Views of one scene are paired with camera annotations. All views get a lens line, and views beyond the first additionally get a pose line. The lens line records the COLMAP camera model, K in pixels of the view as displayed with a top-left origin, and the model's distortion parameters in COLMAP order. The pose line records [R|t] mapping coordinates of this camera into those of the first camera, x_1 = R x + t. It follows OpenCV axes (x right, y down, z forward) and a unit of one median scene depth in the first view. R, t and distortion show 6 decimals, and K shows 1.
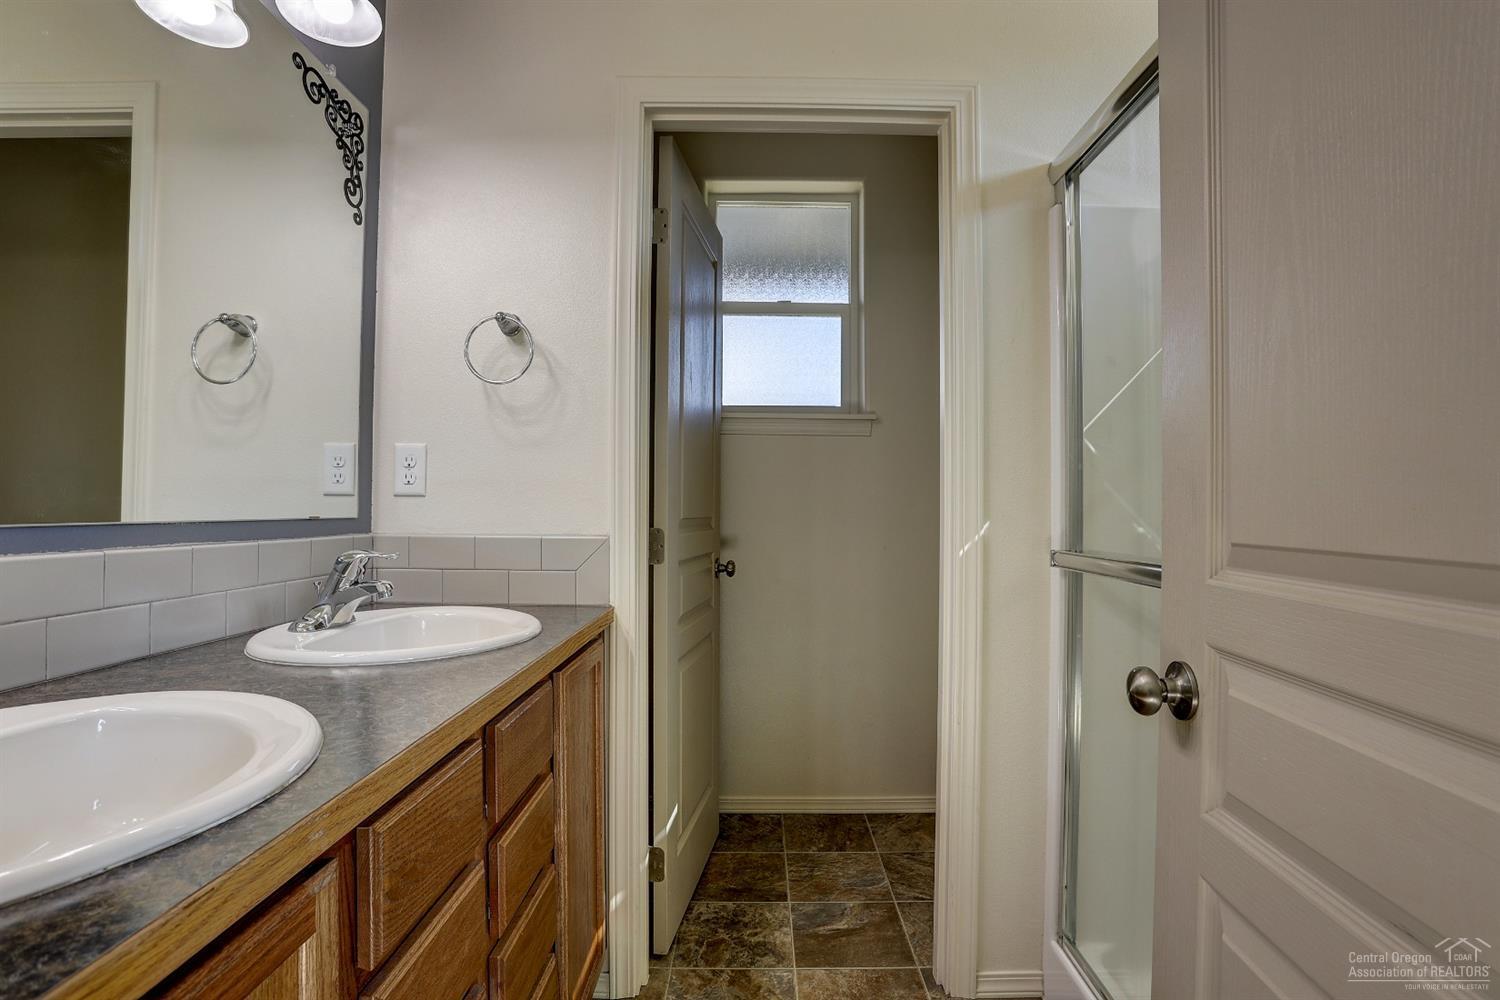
lens RADIAL K [[743.9, 0, 791.8], [0, 743.9, 516.1], [0, 0, 1]] dist [-0.073245, 0.026176]
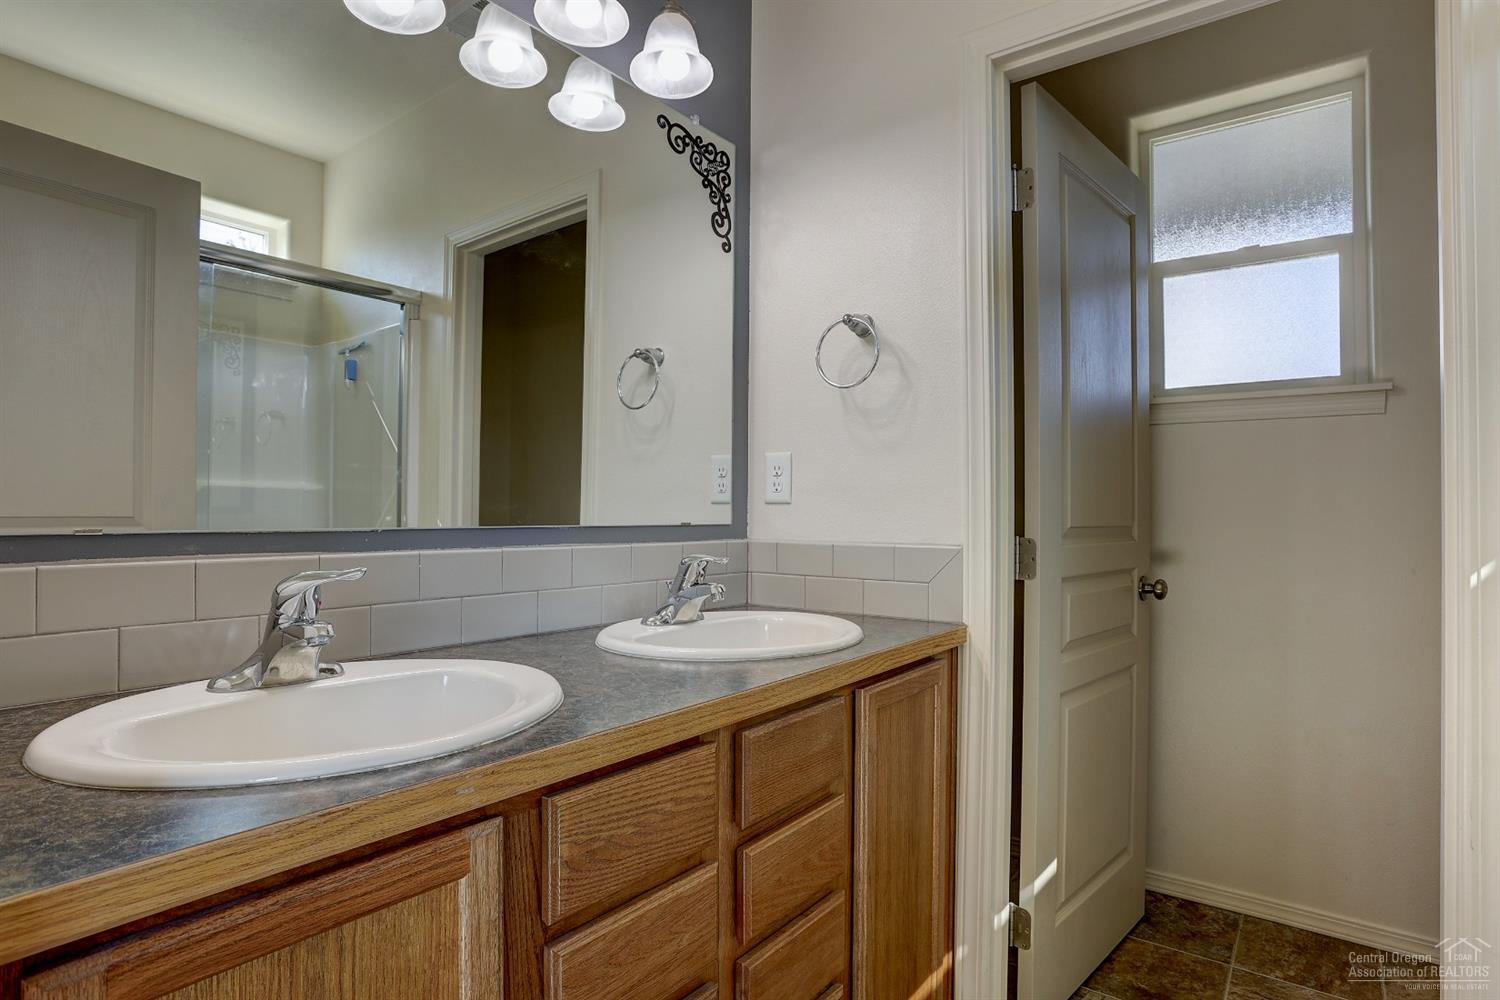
lens RADIAL K [[808.0, 0, 751.7], [0, 808.0, 512.0], [0, 0, 1]] dist [-0.062500, 0.013078]
pose [[0.786462, -0.003332, -0.617630, 0.160289], [-0.005542, 0.999907, -0.012451, -0.000679], [0.617614, 0.013215, 0.786370, 0.076295]]
